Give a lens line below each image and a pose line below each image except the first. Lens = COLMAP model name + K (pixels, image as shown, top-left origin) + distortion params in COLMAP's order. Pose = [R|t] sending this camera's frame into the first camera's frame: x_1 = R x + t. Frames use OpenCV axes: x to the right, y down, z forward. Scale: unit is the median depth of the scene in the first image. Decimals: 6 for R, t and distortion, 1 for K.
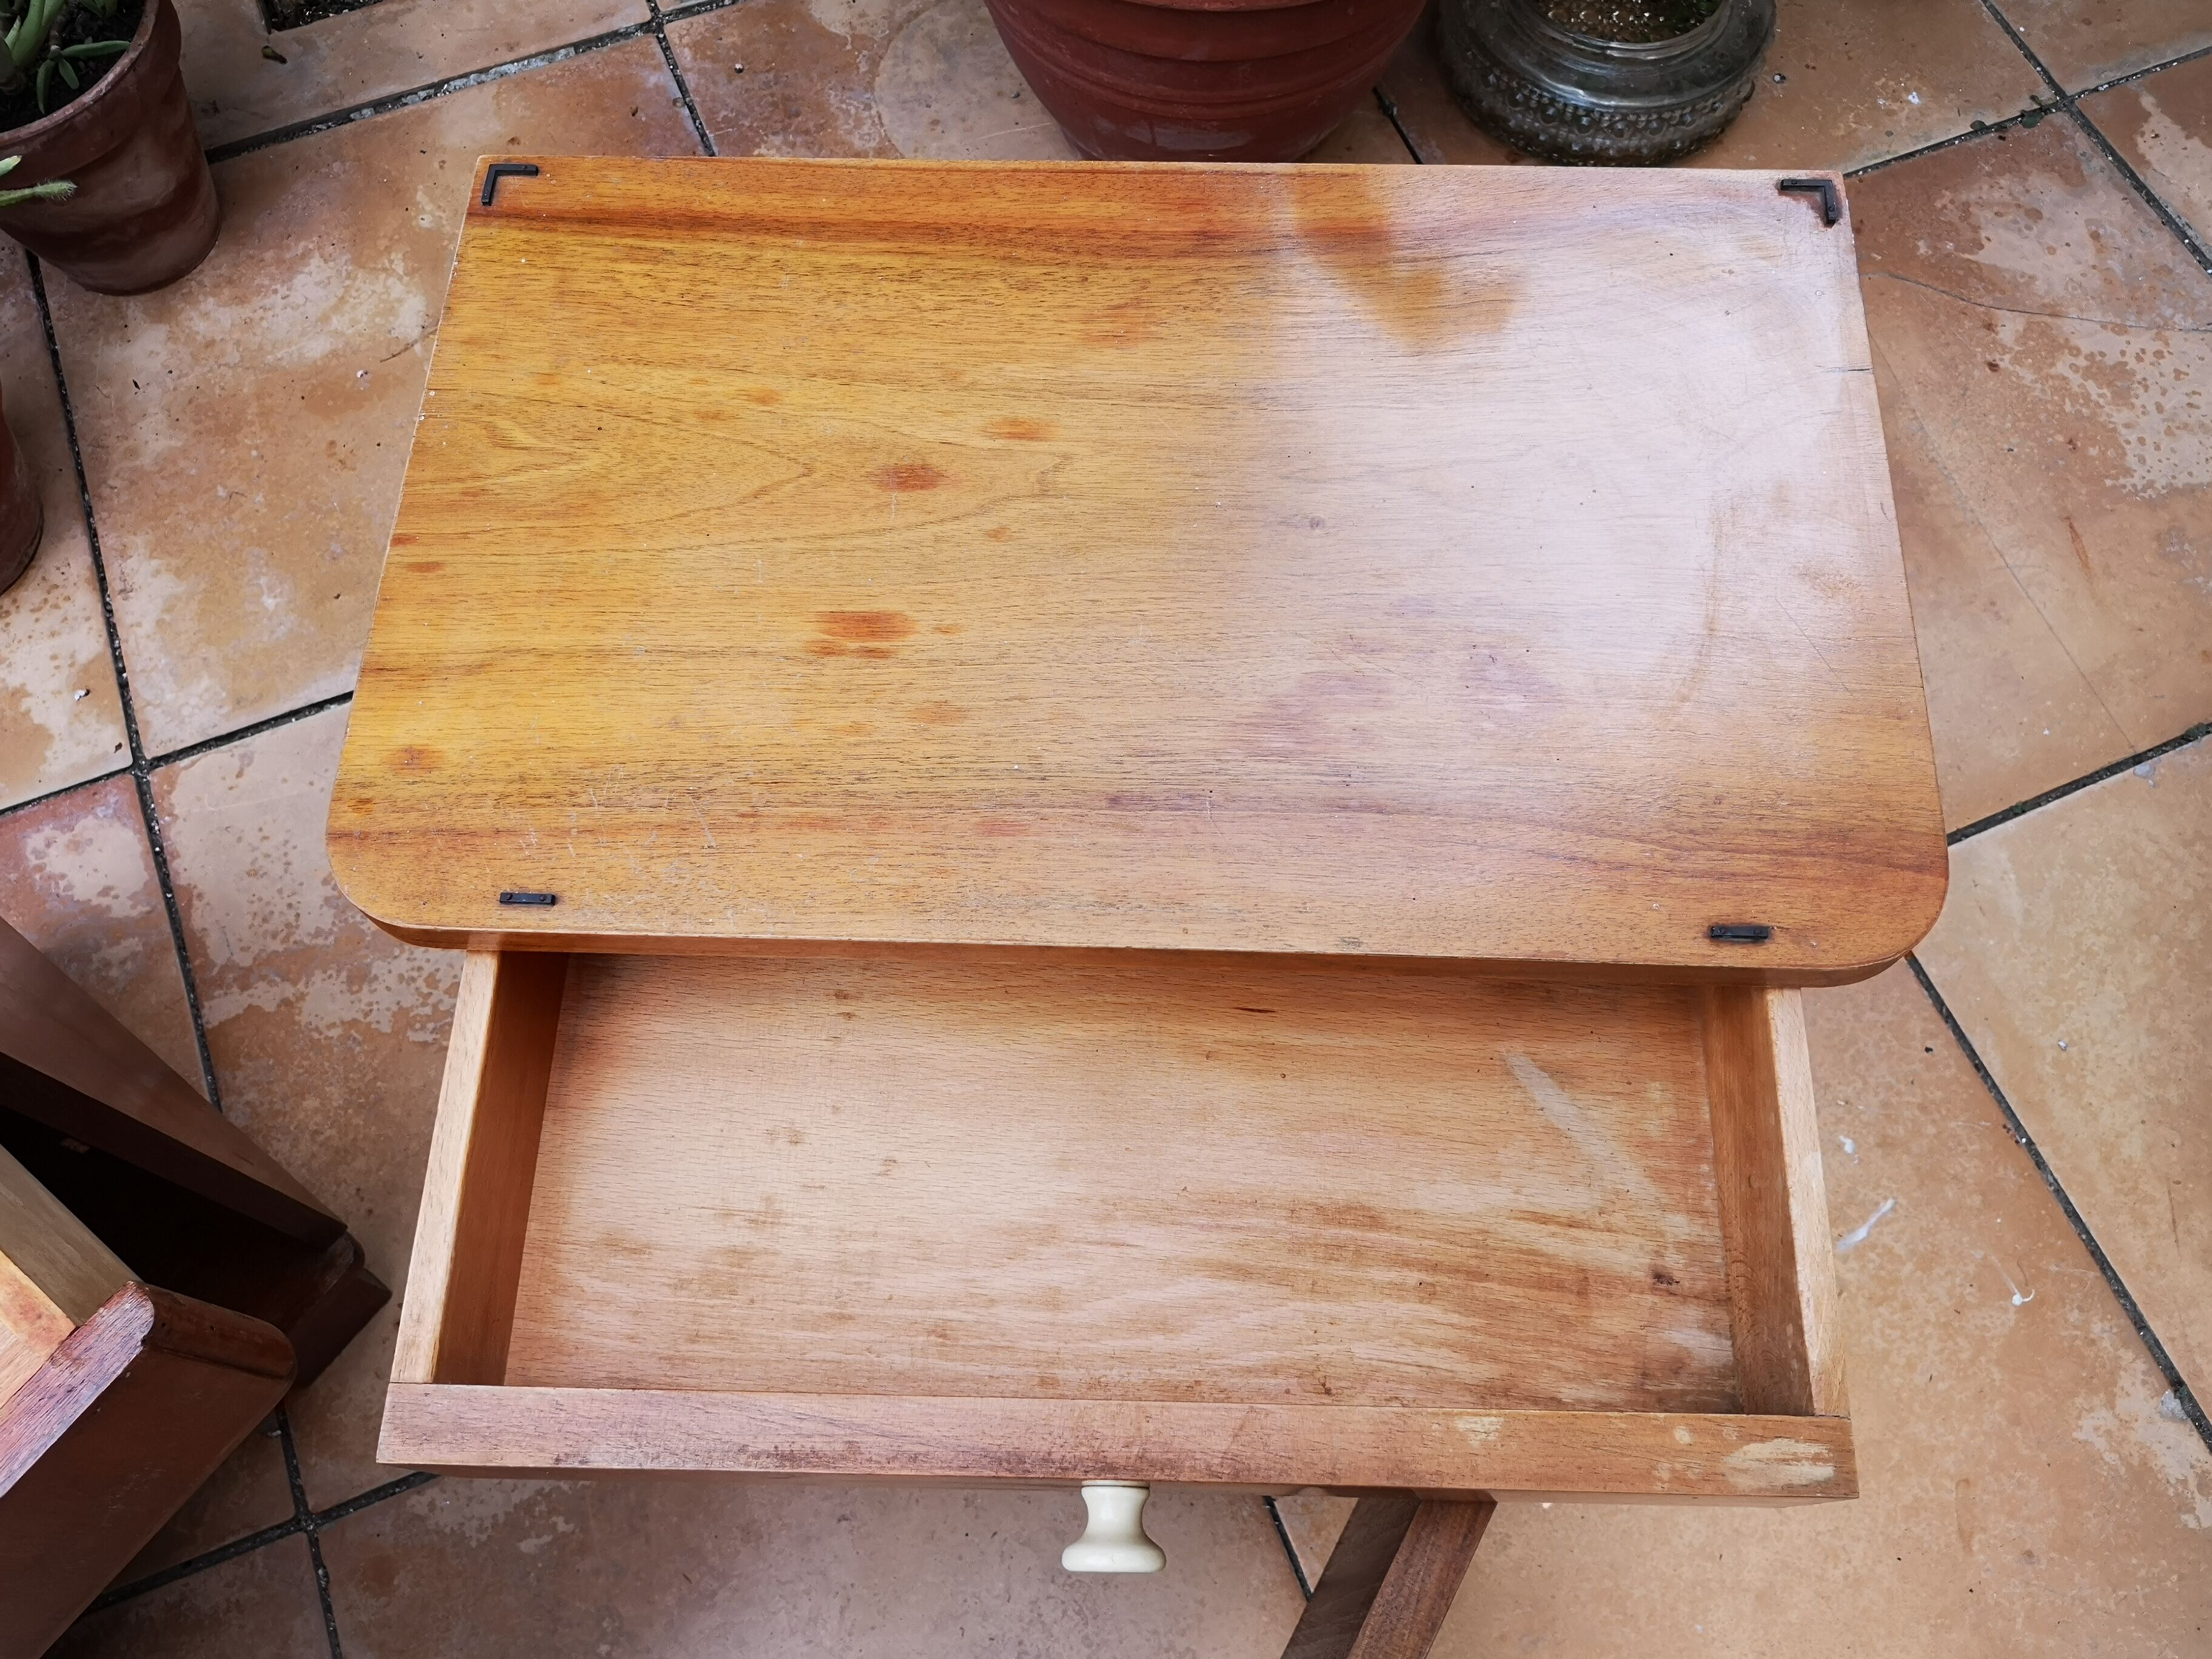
lens RADIAL K [[1705.8, 0, 1106.0], [0, 1705.8, 829.5], [0, 0, 1]] dist [0.044907, -0.042638]
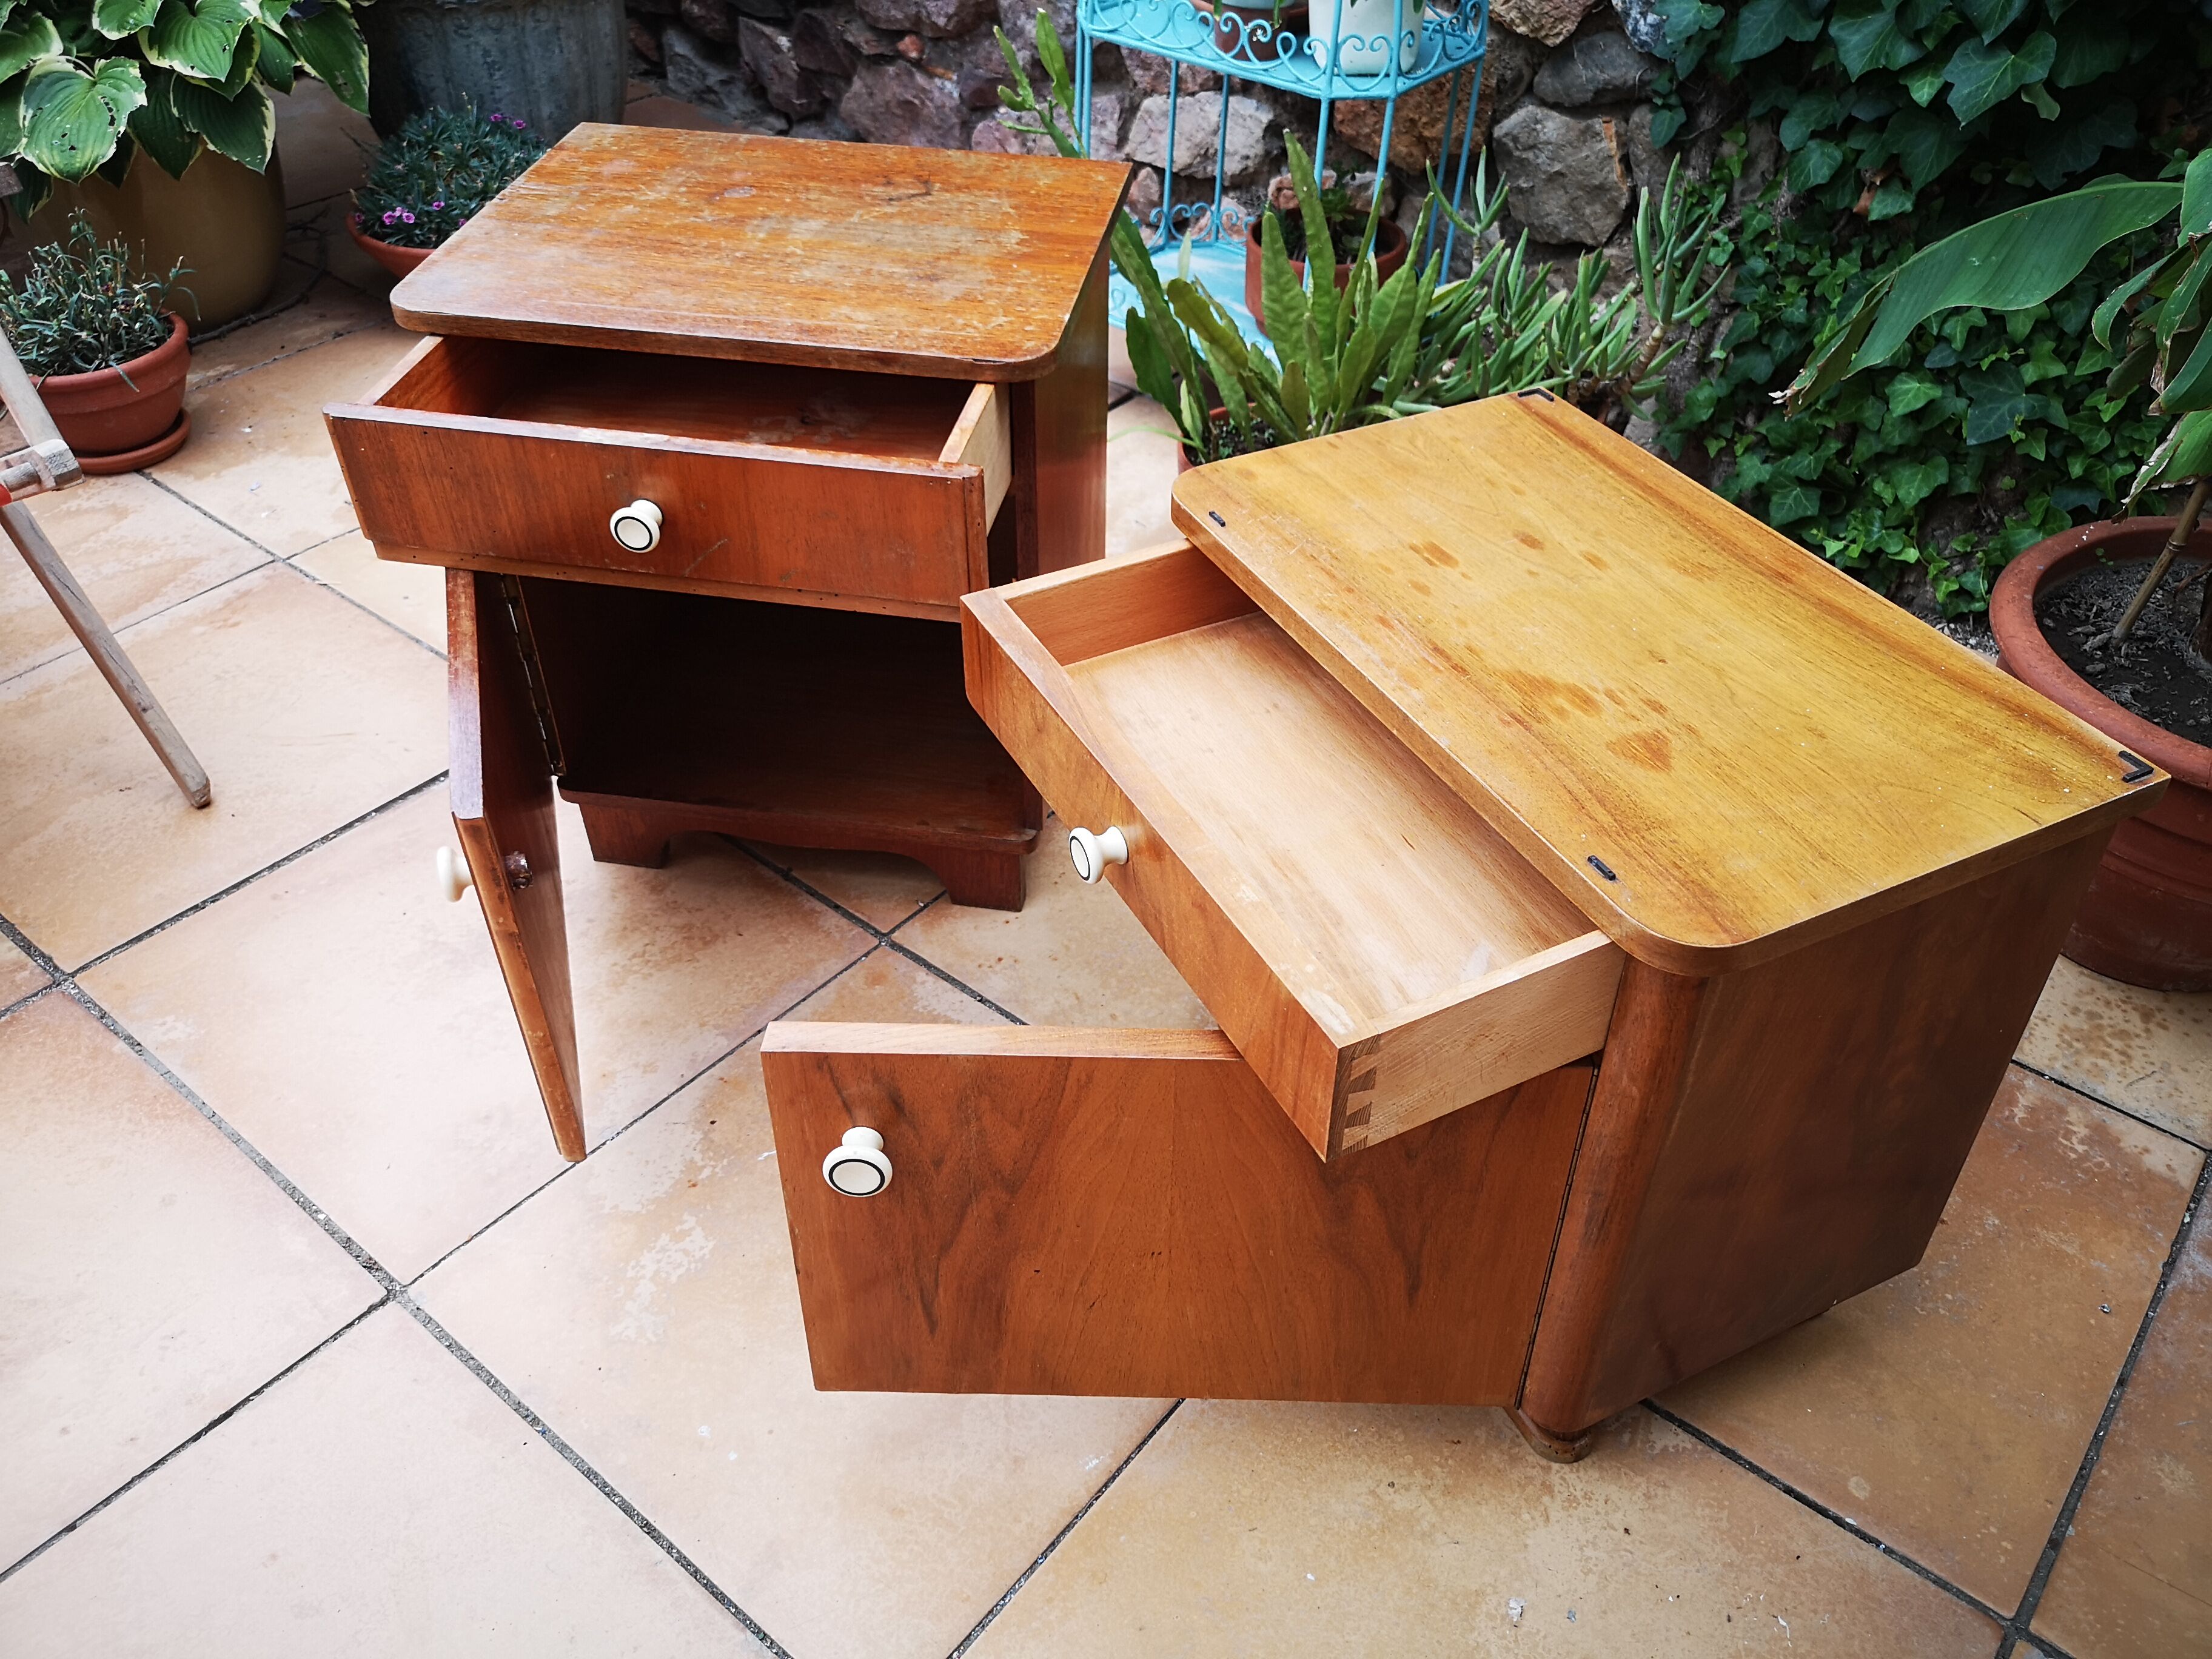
lens RADIAL K [[1705.8, 0, 1106.0], [0, 1705.8, 829.5], [0, 0, 1]] dist [0.044907, -0.042638]
pose [[0.472619, 0.595389, -0.649726, 0.979399], [-0.810893, 0.582503, -0.056066, 0.412929], [0.345086, 0.553356, 0.758098, -0.328001]]
